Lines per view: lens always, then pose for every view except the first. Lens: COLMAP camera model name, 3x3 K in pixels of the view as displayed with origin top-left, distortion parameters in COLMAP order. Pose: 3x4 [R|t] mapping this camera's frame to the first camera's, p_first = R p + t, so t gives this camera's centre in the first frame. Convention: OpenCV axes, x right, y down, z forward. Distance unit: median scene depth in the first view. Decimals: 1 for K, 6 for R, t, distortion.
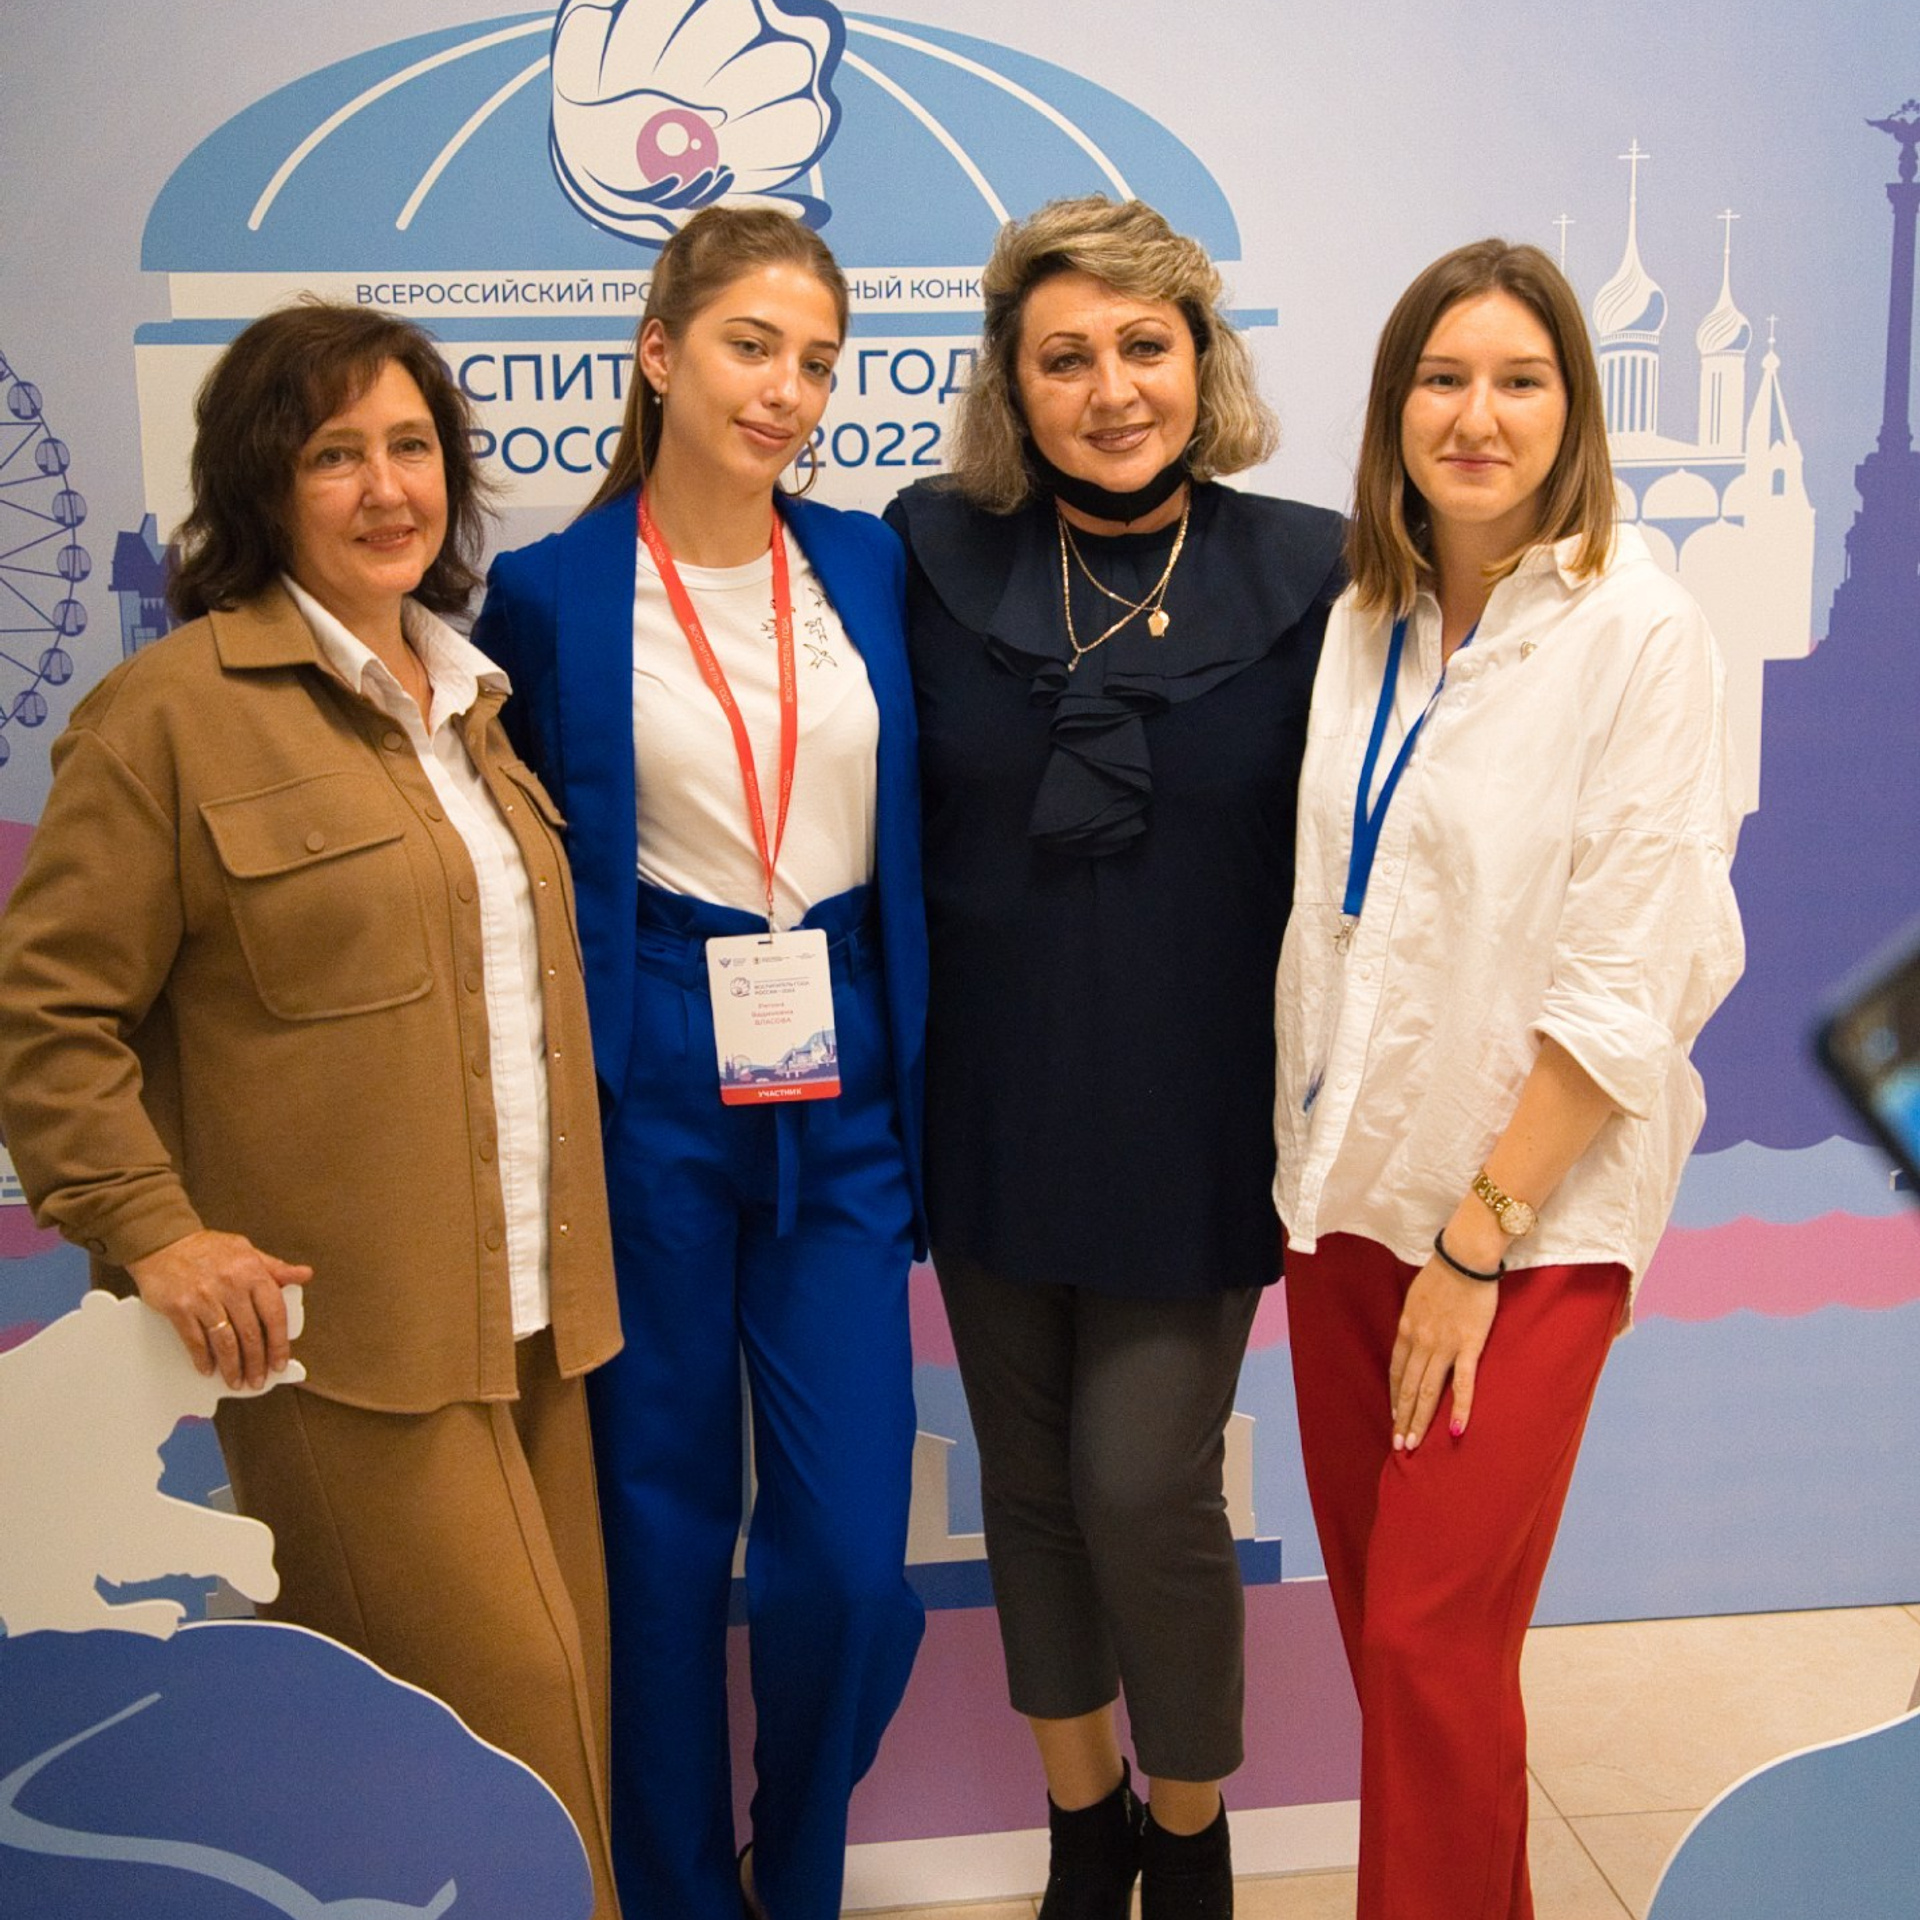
lens RADIAL K [[3362.6, 0, 989.8], [0, 3362.6, 1035.1], [0, 0, 1]] dist [0.079155, 0.080119]
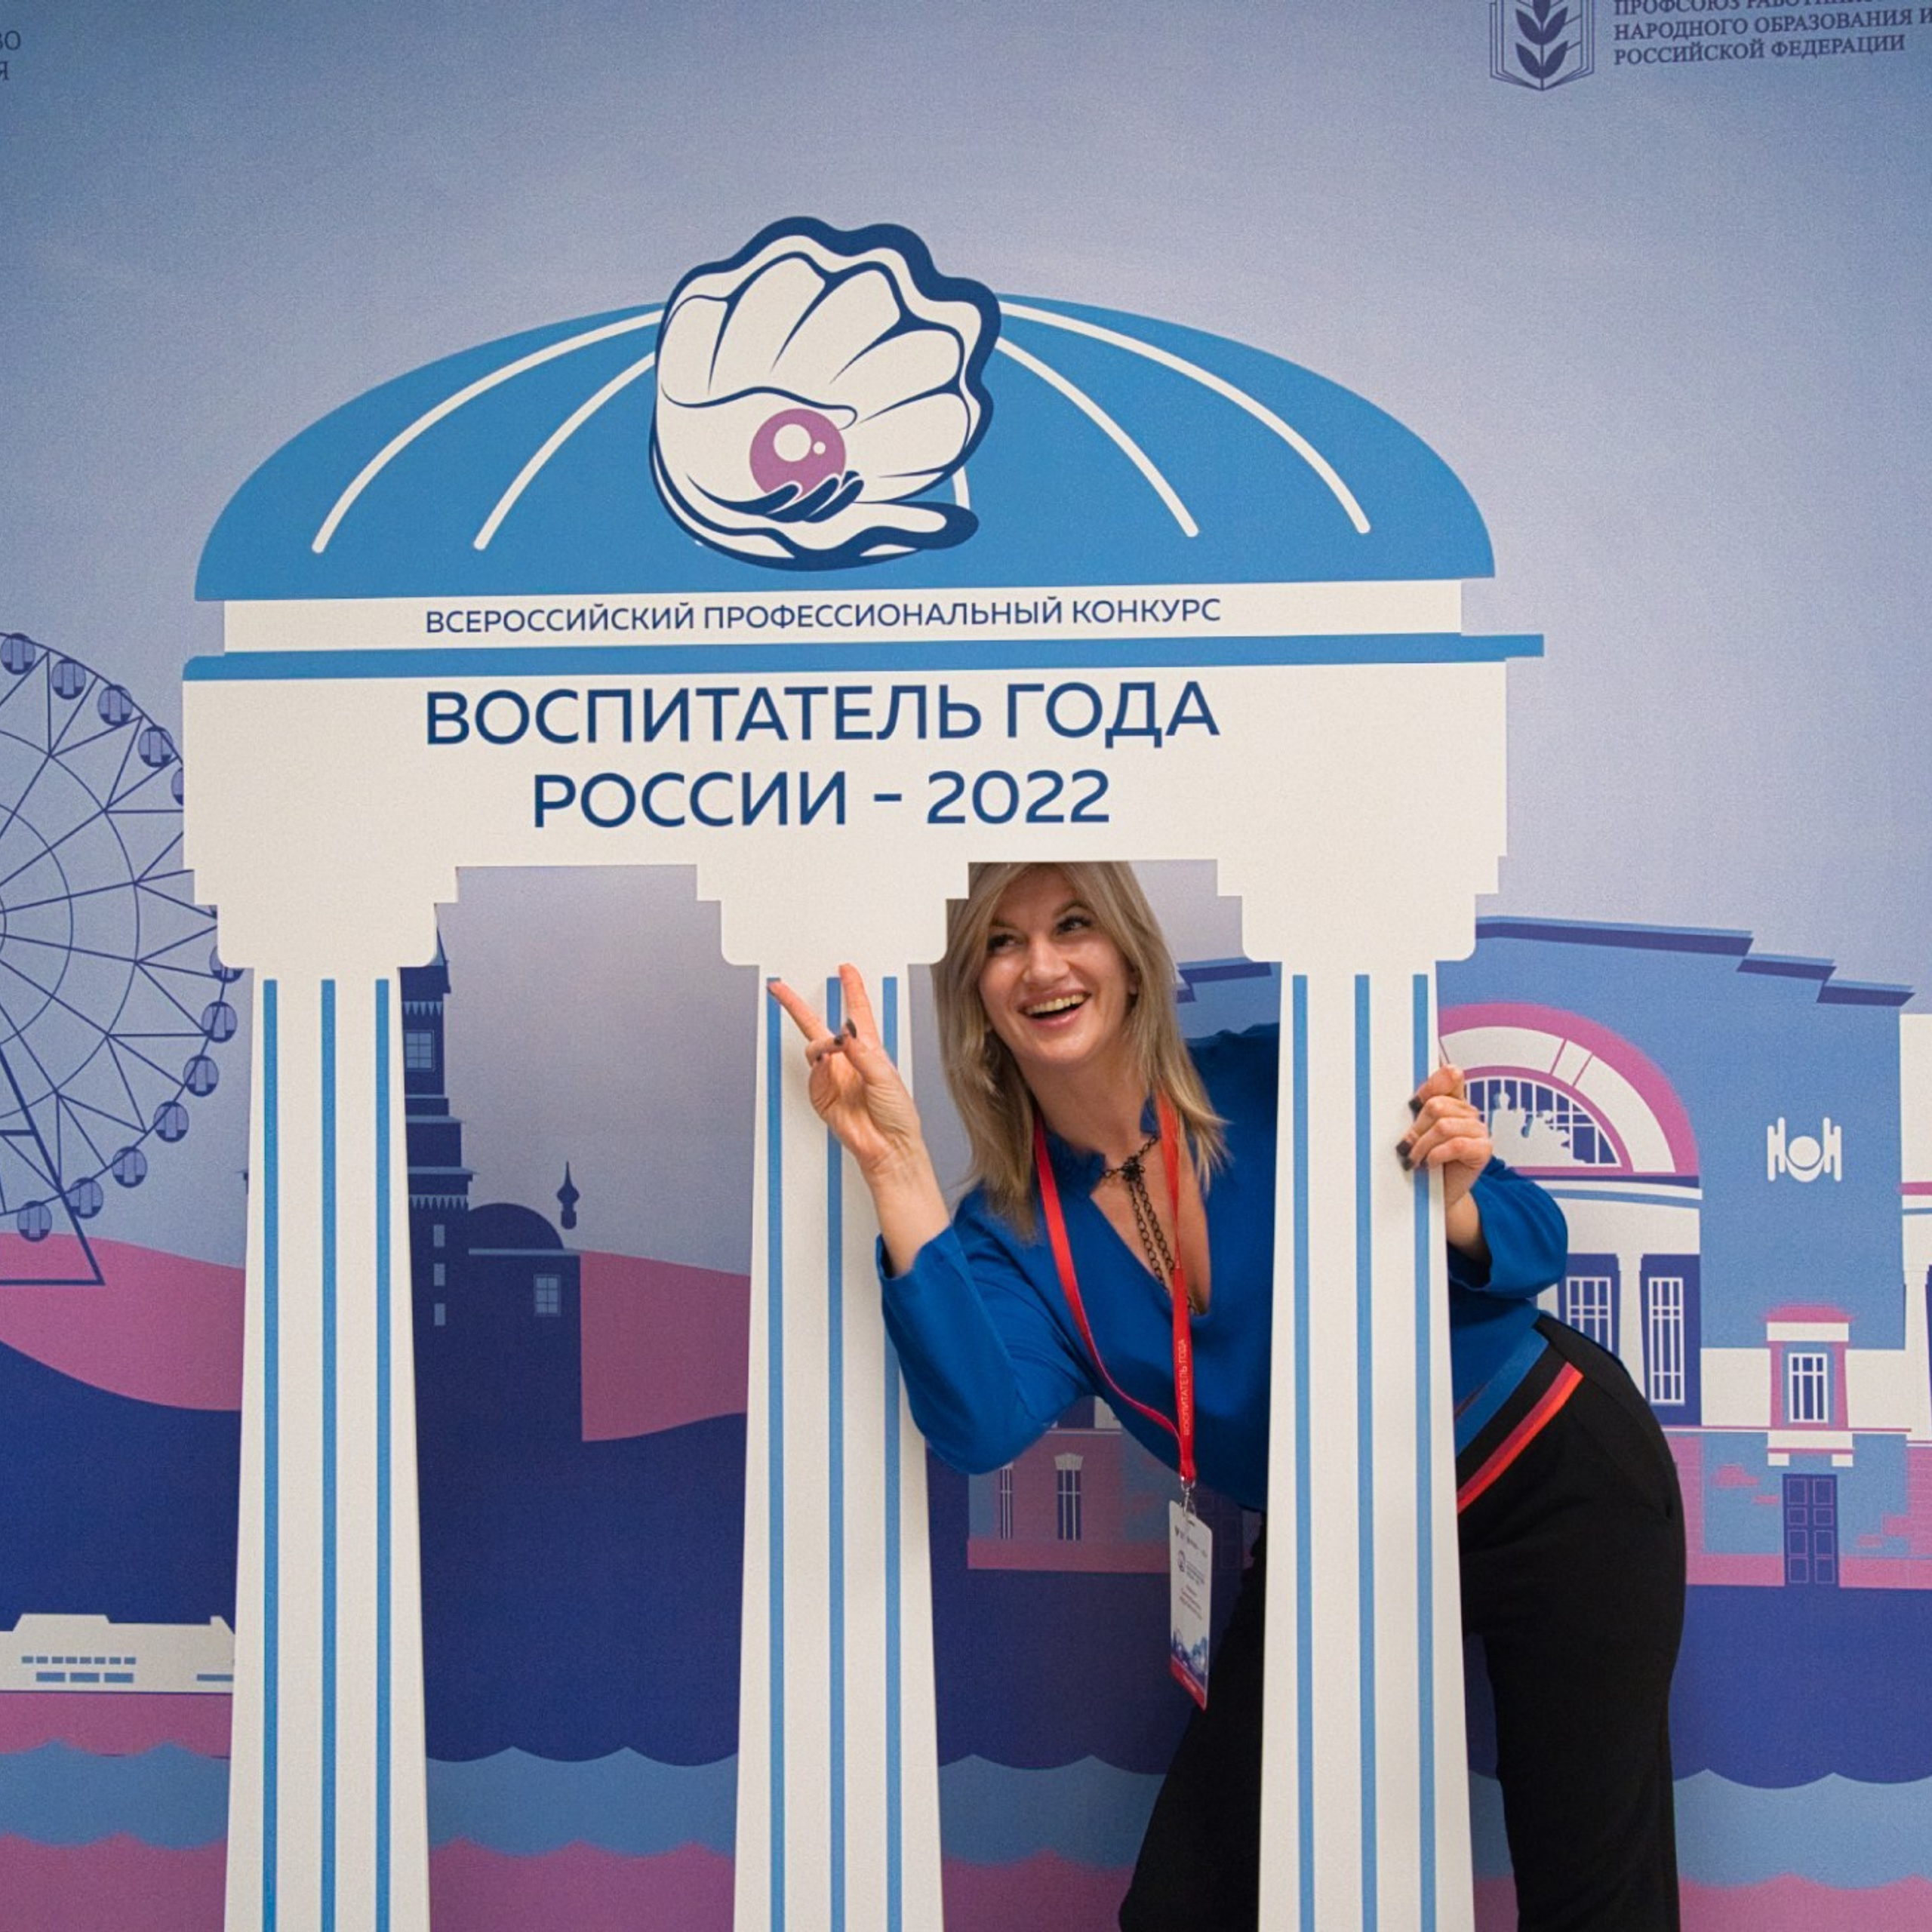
lens RADIAL K [[3096.3, 0, 967.5], [0, 3096.3, 966.1], [0, 0, 1]] dist [0.059076, 0.035630]
pose [[0.964369, 0.007886, -0.264444, 0.154614], [-0.063076, 0.977585, -0.200870, 0.017373], [0.256932, 0.210393, 0.943250, 0.302240]]
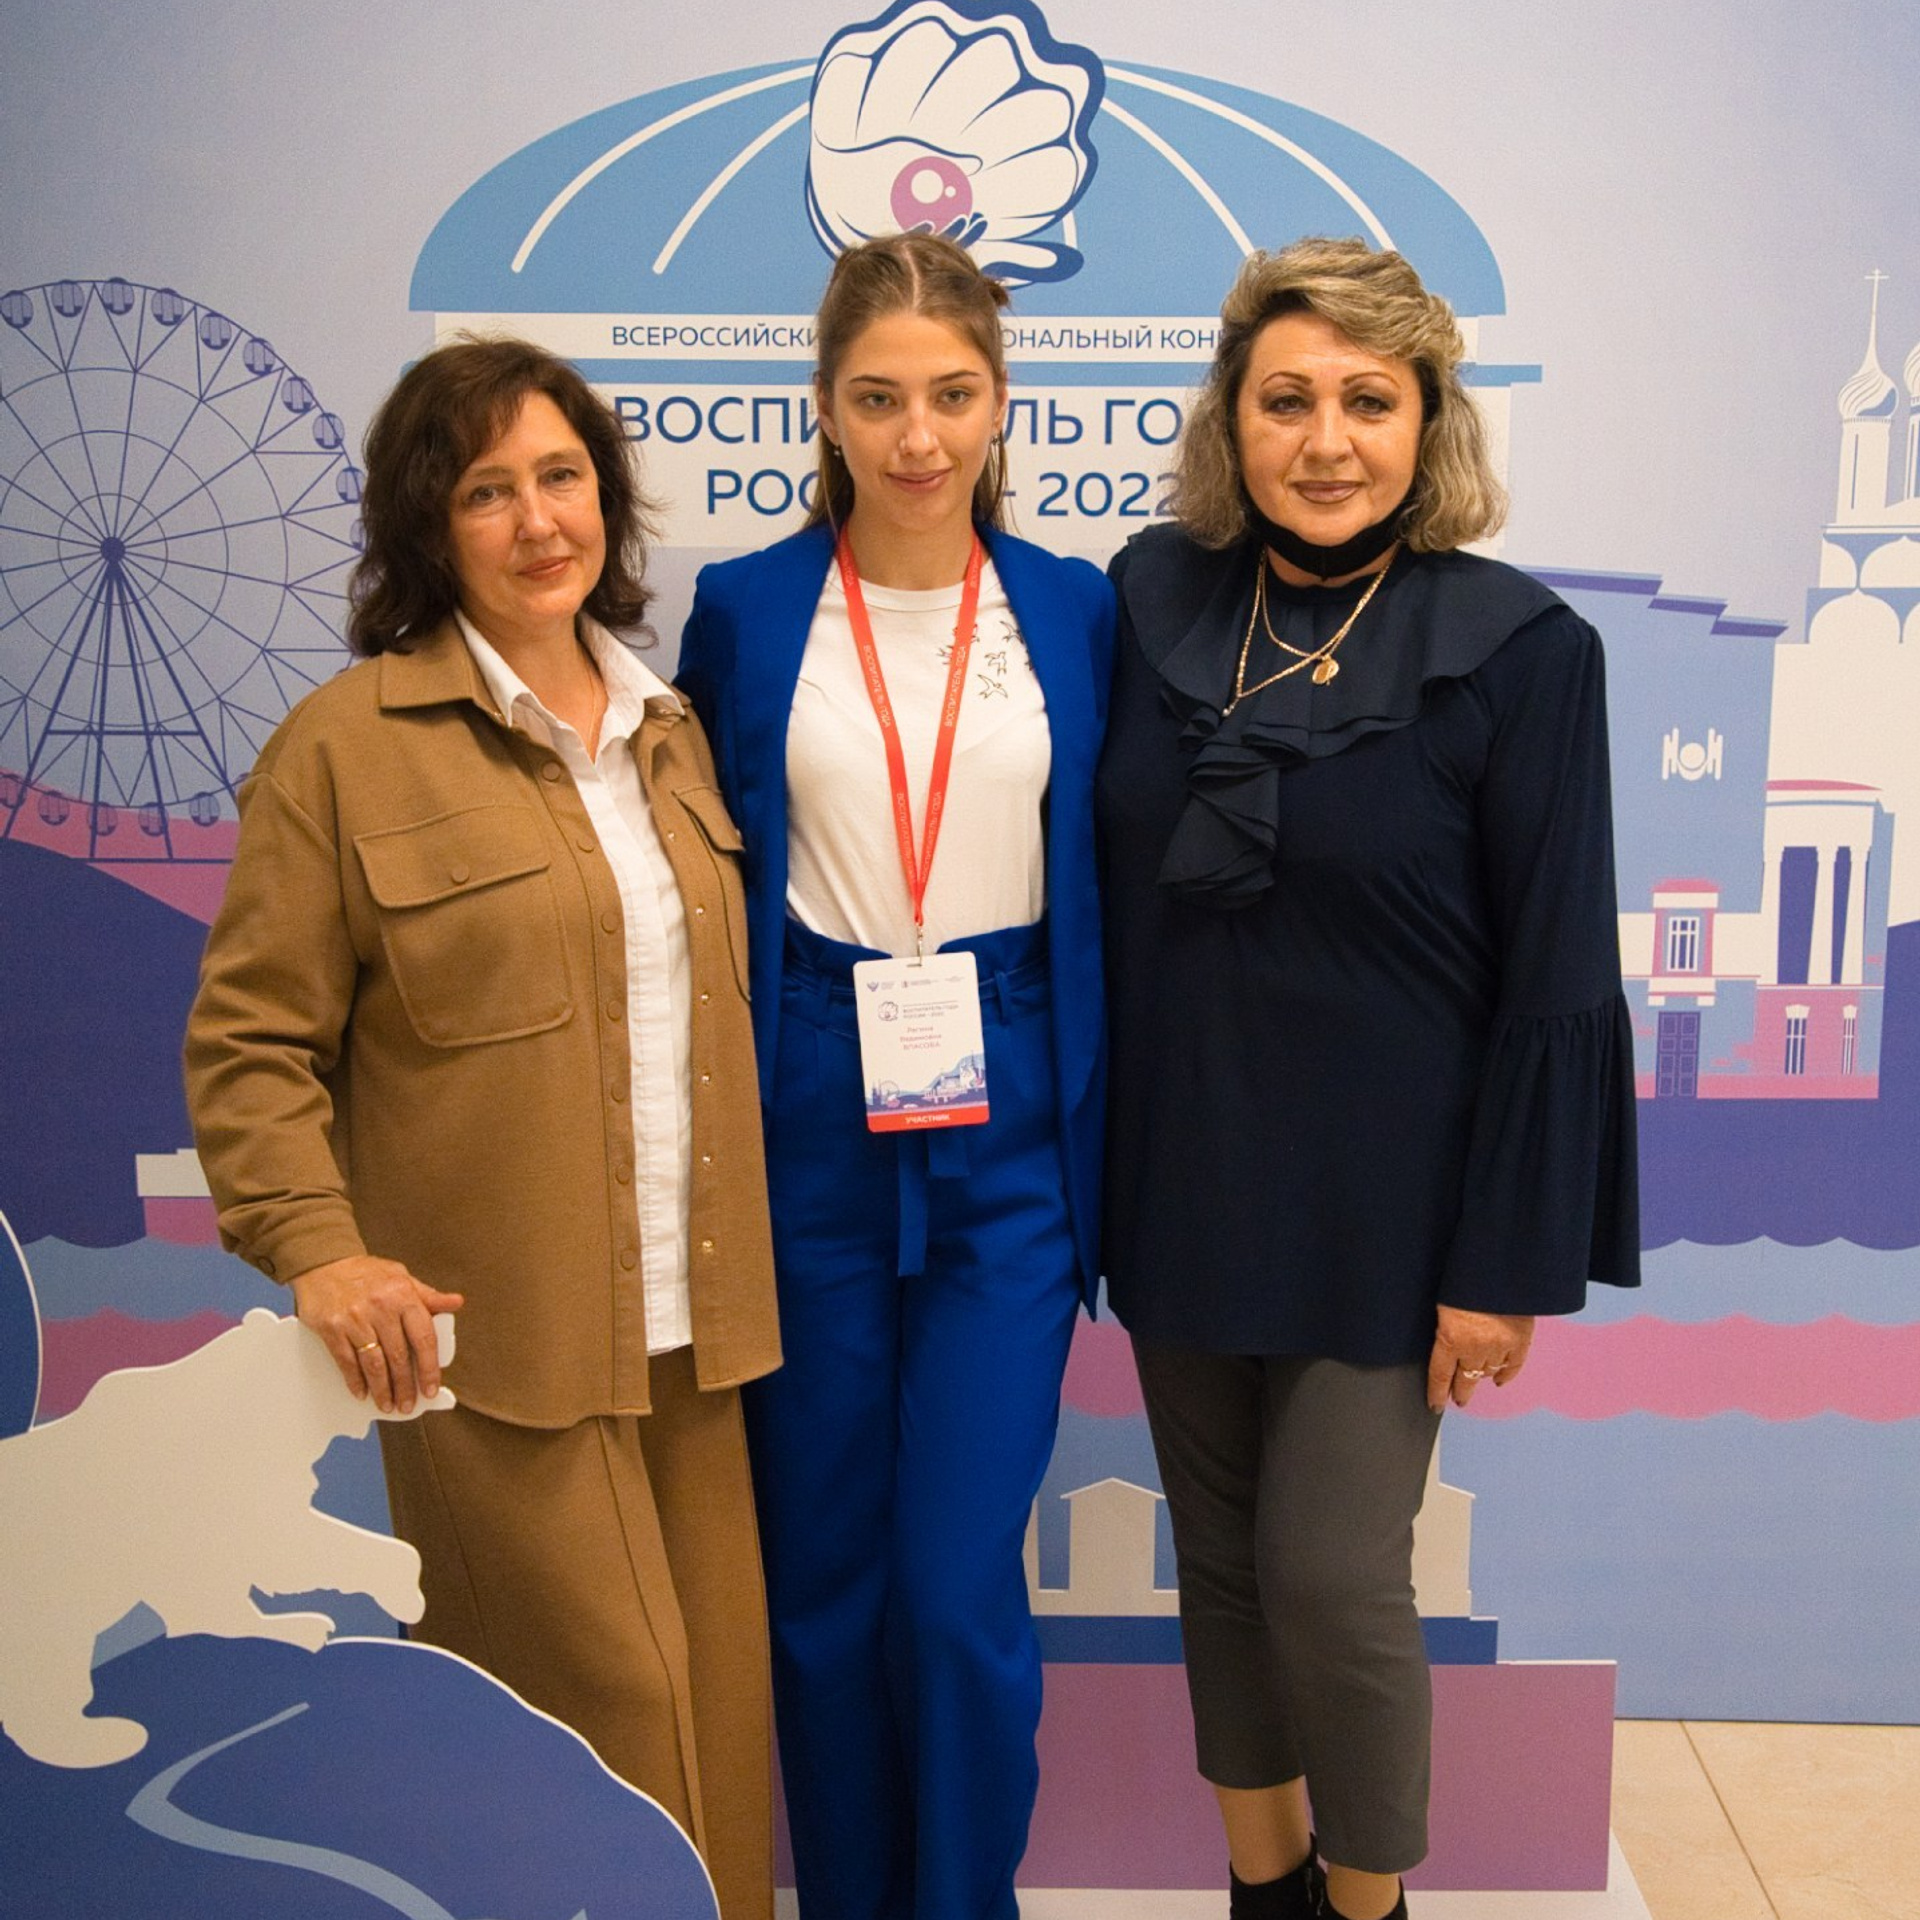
lens RADIAL K [[3194.2, 0, 957.6], [0, 3194.2, 1021.2], [0, 0, 1]] dist [0.094528, -0.021018]
pose [[0.987277, 0.051673, -0.150377, 0.070792], [-0.052061, 0.998643, 0.001359, -0.019029], [0.150244, 0.006487, 0.988628, 0.060183]]
